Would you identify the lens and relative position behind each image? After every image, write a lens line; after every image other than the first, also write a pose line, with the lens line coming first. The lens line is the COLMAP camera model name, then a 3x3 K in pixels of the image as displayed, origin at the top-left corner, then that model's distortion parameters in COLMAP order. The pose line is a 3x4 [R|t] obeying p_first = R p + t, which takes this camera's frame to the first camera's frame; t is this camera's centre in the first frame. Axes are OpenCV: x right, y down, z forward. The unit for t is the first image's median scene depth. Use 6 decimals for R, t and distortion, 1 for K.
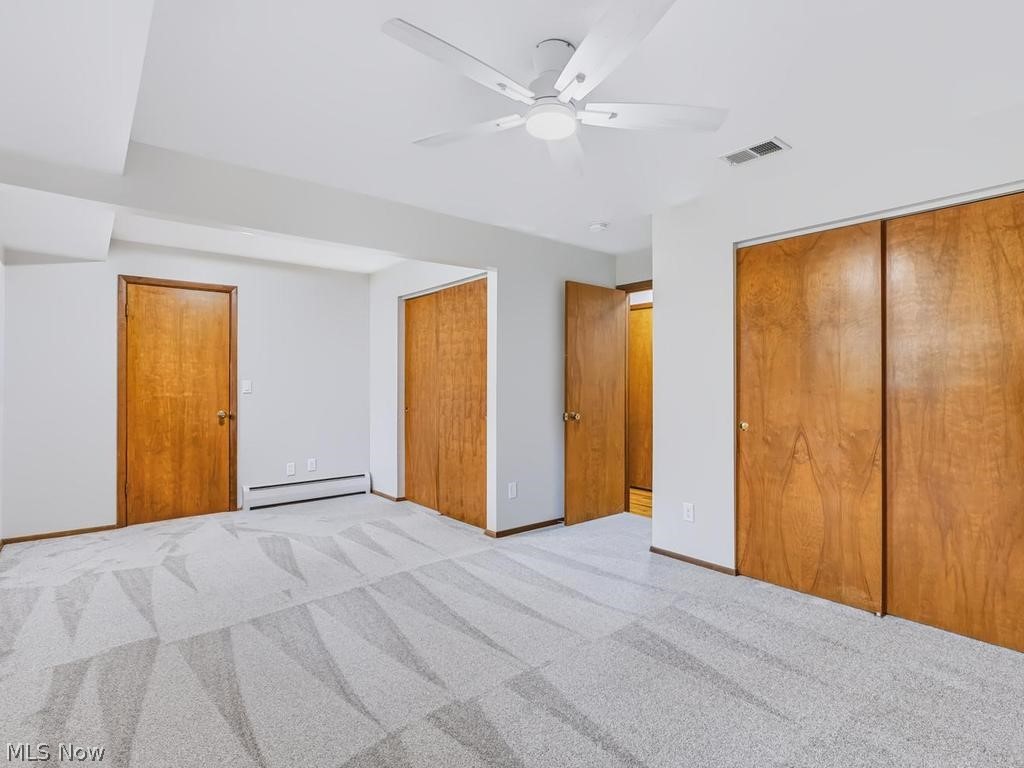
lens RADIAL K [[526.8, 0, 511.4], [0, 526.8, 384.4], [0, 0, 1]] dist [-0.000124, -0.000583]
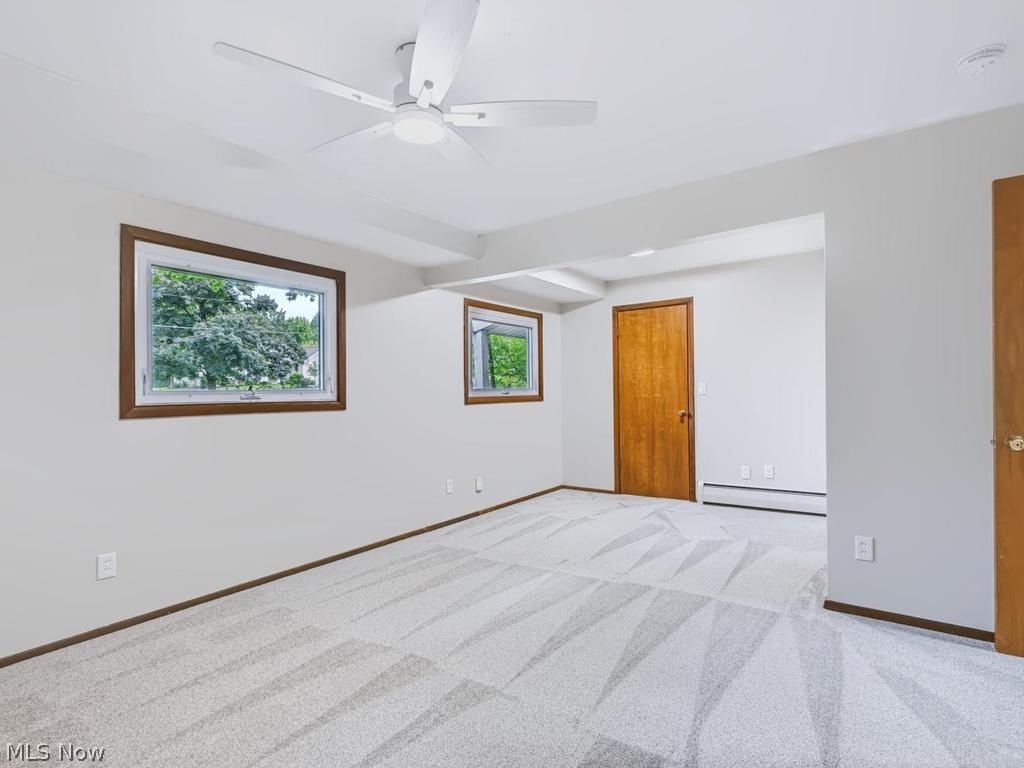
lens RADIAL K [[526.8, 0, 519.2], [0, 526.8, 388.0], [0, 0, 1]] dist [-0.000124, -0.000583]
pose [[0.254521, -0.007012, -0.967042, 0.494717], [0.014444, 0.999890, -0.003449, 0.002105], [0.966959, -0.013090, 0.254594, 0.414653]]
